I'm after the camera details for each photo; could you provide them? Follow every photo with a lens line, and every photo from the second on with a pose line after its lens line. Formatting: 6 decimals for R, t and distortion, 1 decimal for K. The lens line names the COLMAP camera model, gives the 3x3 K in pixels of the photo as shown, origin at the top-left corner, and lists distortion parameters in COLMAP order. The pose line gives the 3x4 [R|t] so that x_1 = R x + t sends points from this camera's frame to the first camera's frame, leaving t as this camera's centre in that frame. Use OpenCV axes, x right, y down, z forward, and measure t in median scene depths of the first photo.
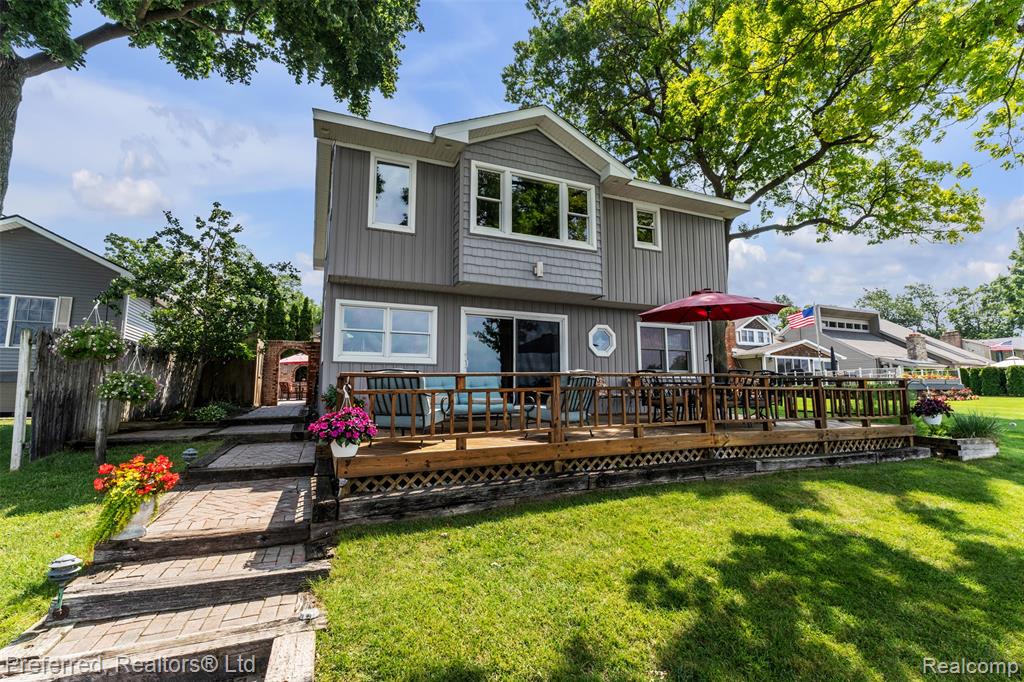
lens RADIAL K [[426.9, 0, 512.0], [0, 426.9, 341.0], [0, 0, 1]] dist [-0.018936, -0.000228]
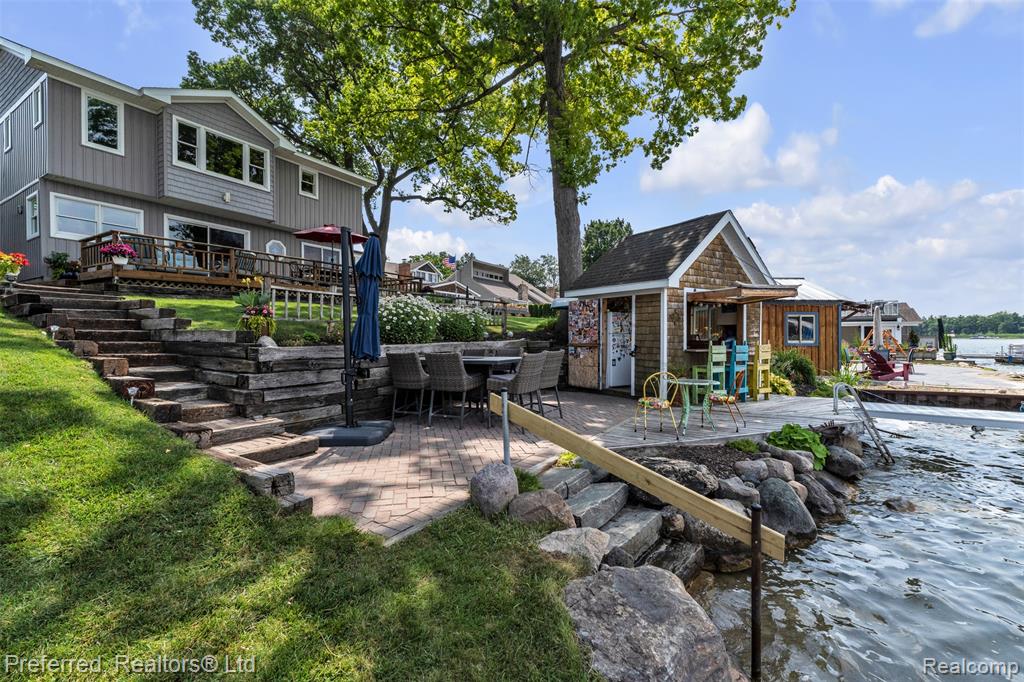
lens RADIAL K [[426.3, 0, 512.0], [0, 426.3, 341.0], [0, 0, 1]] dist [0.000188, 0.000048]
pose [[0.812300, -0.008214, 0.583181, -0.005558], [-0.060024, 0.993414, 0.097597, 0.137949], [-0.580142, -0.114283, 0.806458, -0.911078]]
